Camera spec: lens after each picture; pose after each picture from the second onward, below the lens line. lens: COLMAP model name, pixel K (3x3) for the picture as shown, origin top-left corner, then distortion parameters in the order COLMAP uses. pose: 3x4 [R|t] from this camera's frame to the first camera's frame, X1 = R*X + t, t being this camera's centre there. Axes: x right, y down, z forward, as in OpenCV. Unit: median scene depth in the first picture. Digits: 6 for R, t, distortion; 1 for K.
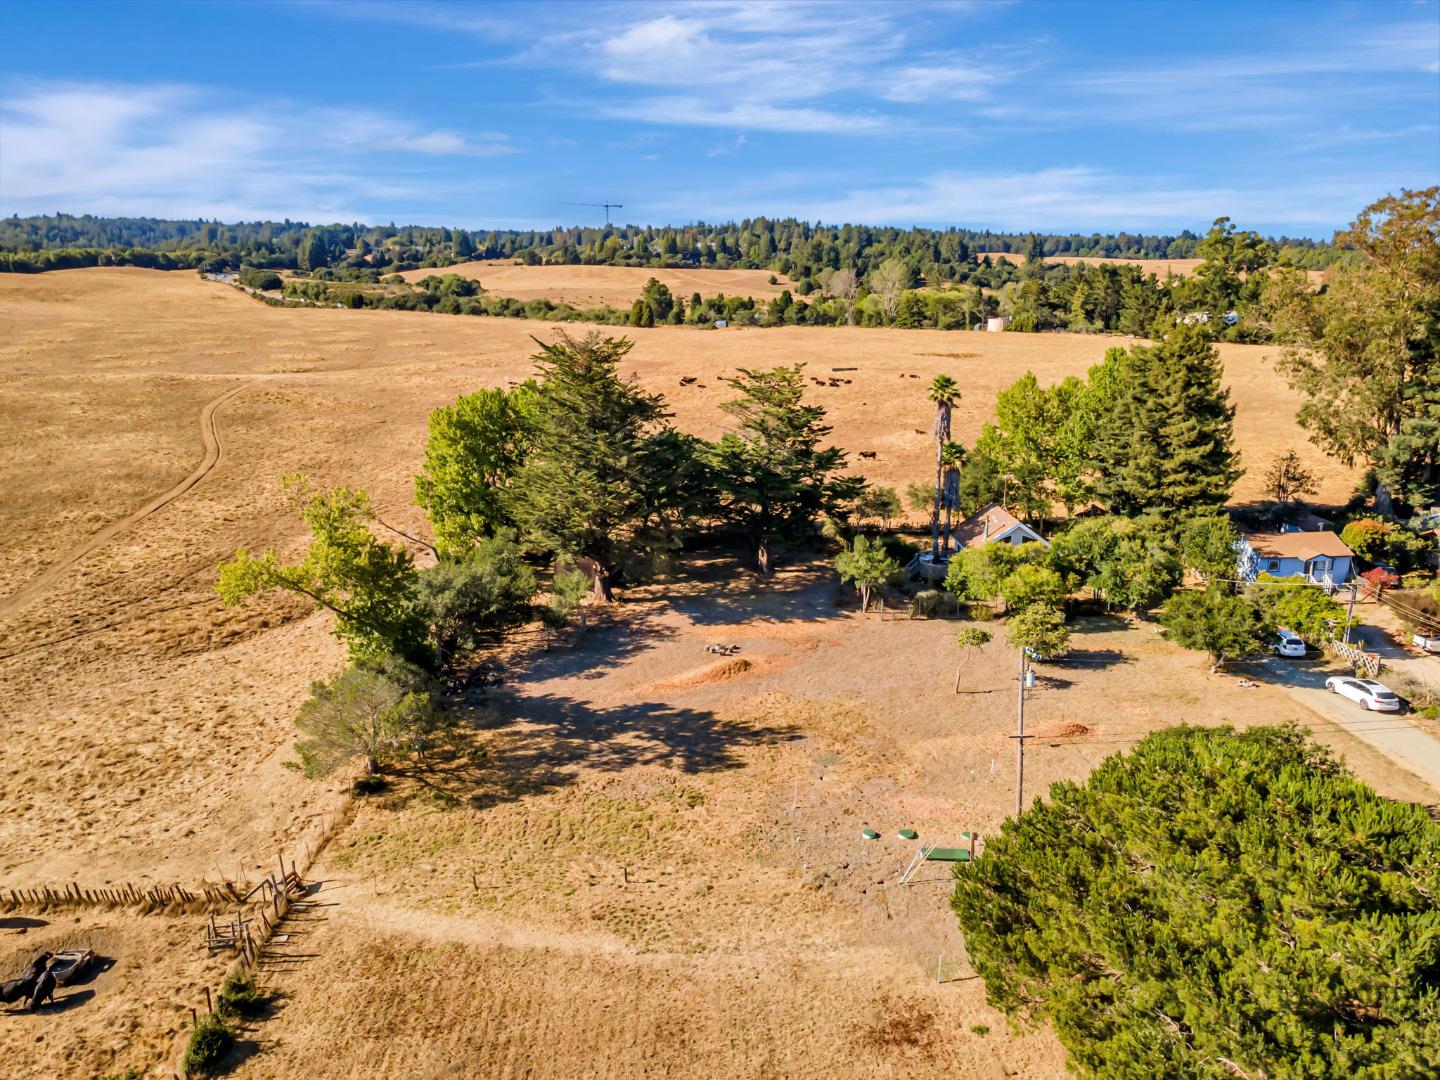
lens RADIAL K [[1057.8, 0, 719.7], [0, 1057.8, 526.9], [0, 0, 1]] dist [0.024237, 0.002136]
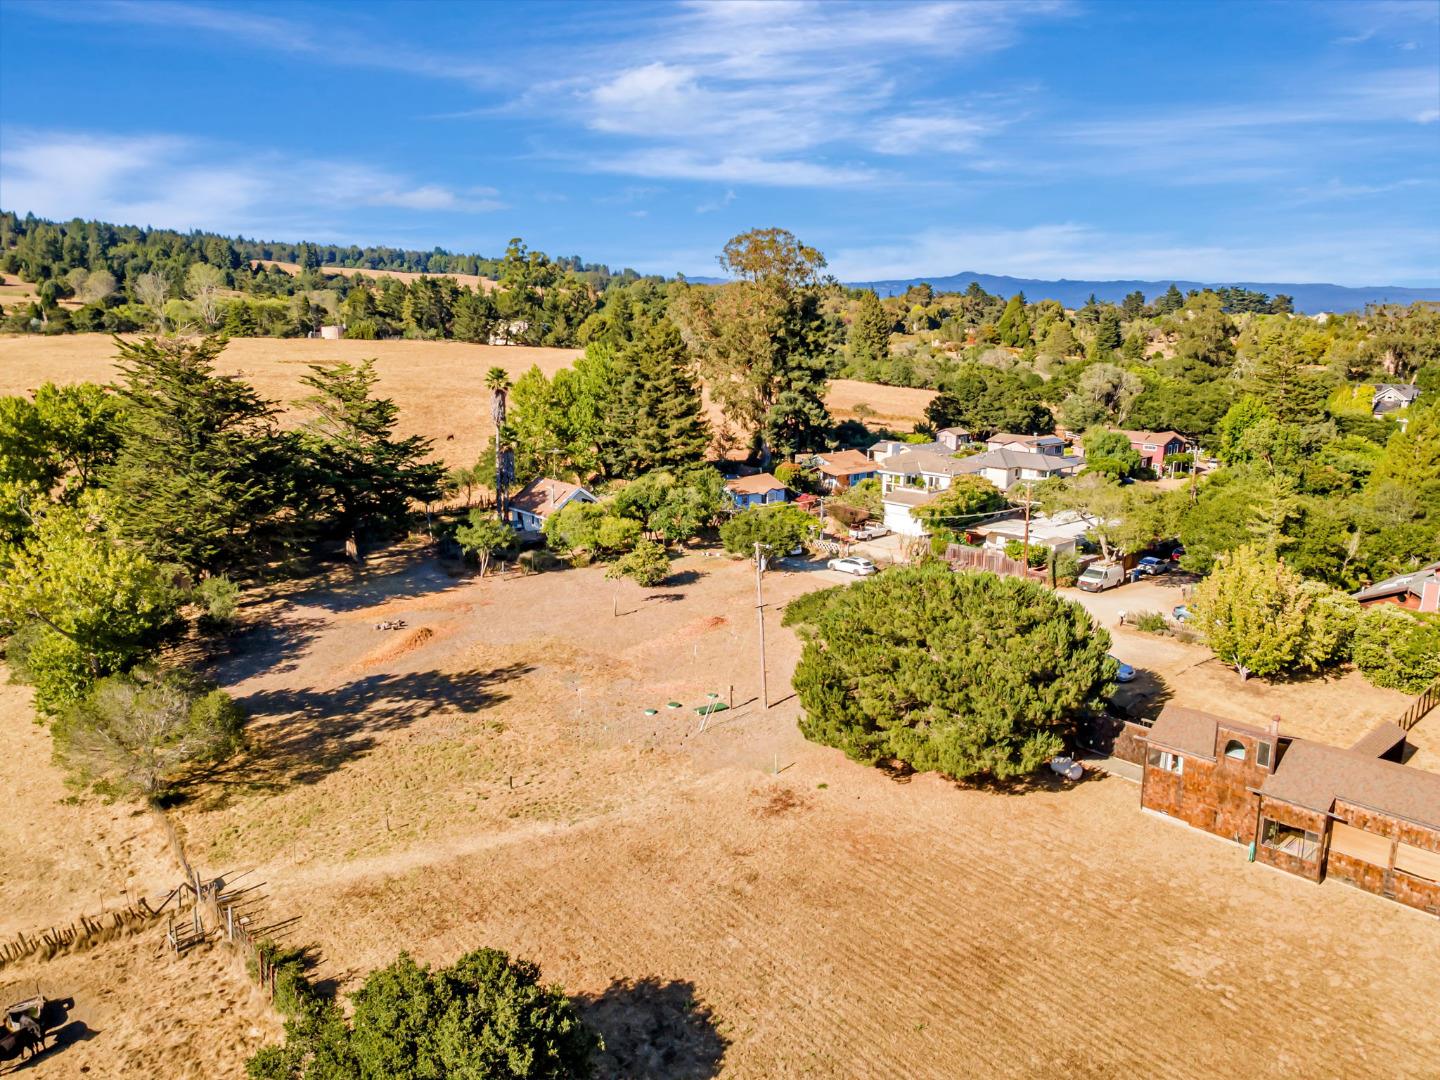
lens RADIAL K [[1051.3, 0, 721.6], [0, 1051.3, 539.1], [0, 0, 1]] dist [0.015125, 0.036636]
pose [[0.782251, -0.126577, 0.609969, -0.313160], [0.125518, 0.991084, 0.044693, 0.020119], [-0.610188, 0.041601, 0.791164, -0.042665]]
